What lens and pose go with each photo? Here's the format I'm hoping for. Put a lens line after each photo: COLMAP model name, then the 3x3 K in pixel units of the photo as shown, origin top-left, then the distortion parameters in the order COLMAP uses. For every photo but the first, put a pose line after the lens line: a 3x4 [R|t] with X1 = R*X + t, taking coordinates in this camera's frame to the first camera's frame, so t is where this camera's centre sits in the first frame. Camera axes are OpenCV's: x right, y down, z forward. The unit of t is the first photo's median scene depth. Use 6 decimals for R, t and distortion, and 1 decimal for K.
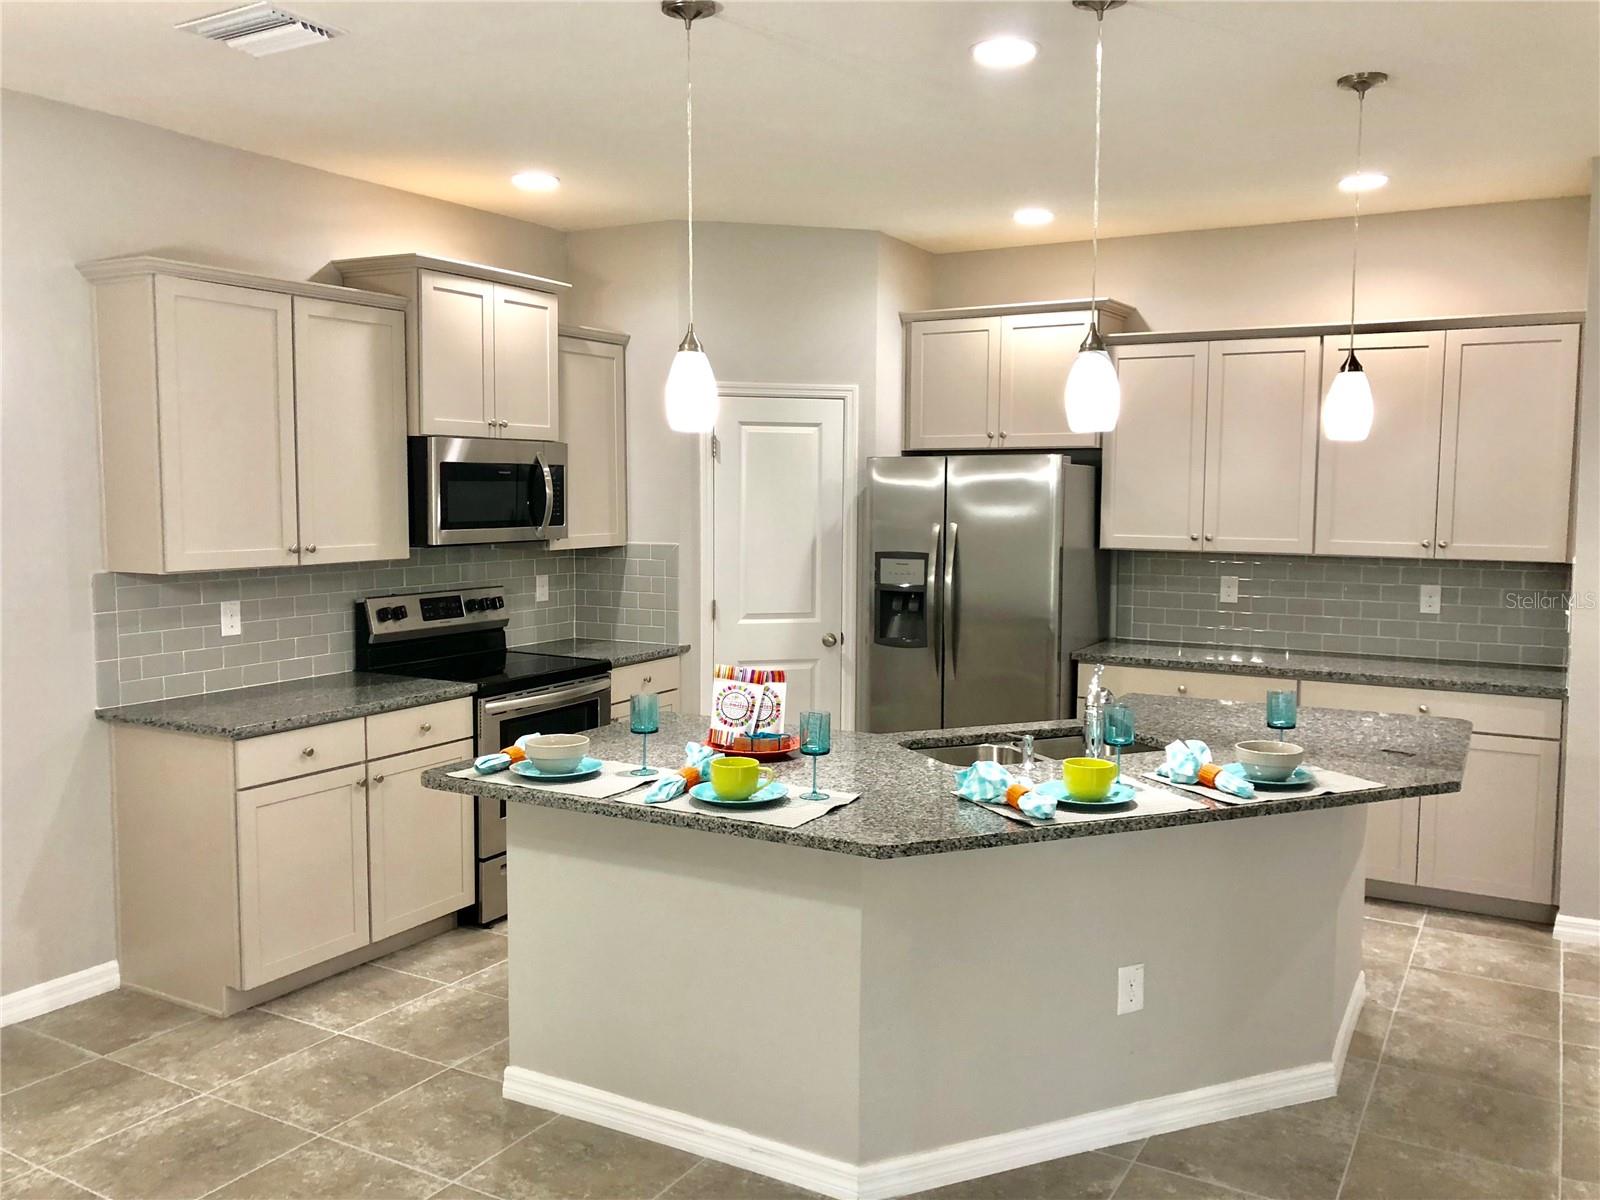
lens RADIAL K [[1308.9, 0, 795.7], [0, 1308.9, 599.3], [0, 0, 1]] dist [0.025237, -0.013062]
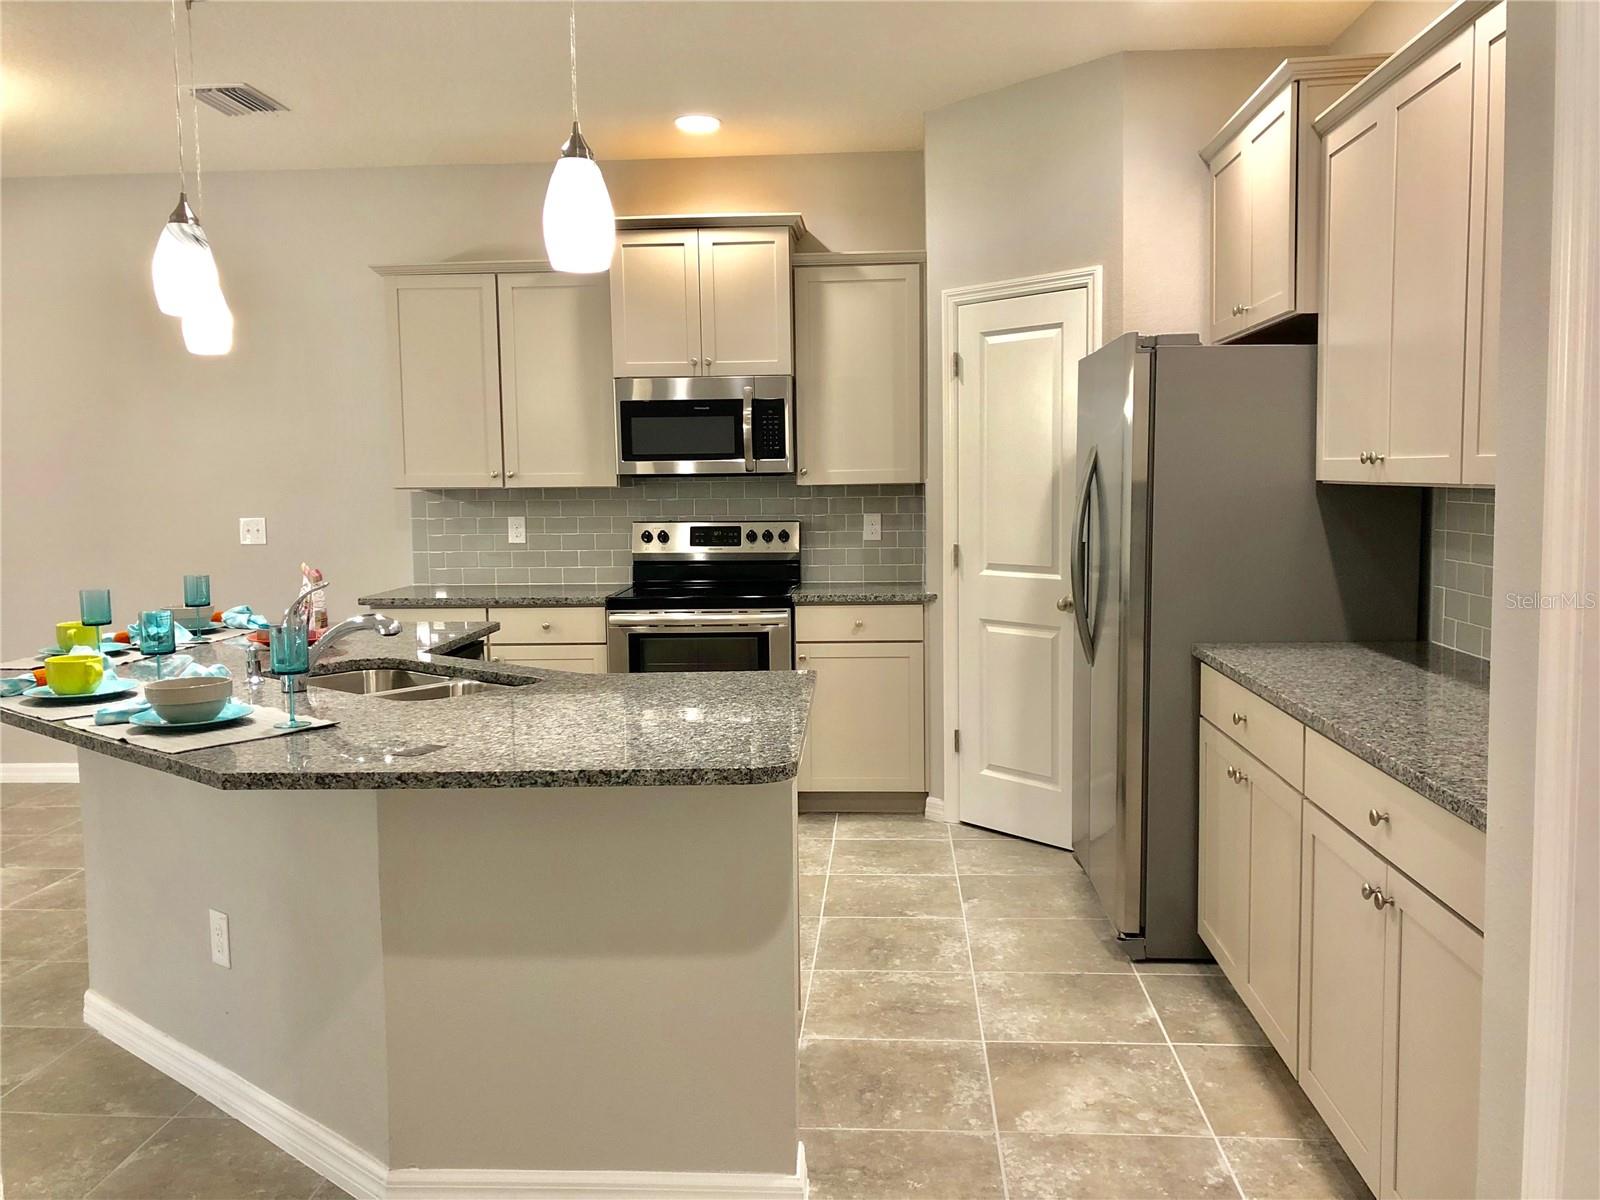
lens RADIAL K [[1308.9, 0, 794.7], [0, 1308.9, 595.4], [0, 0, 1]] dist [0.025237, -0.013062]
pose [[0.427953, 0.070956, -0.901012, 0.792935], [-0.063146, 0.996825, 0.048509, -0.001255], [0.901593, 0.036136, 0.431074, 0.630622]]
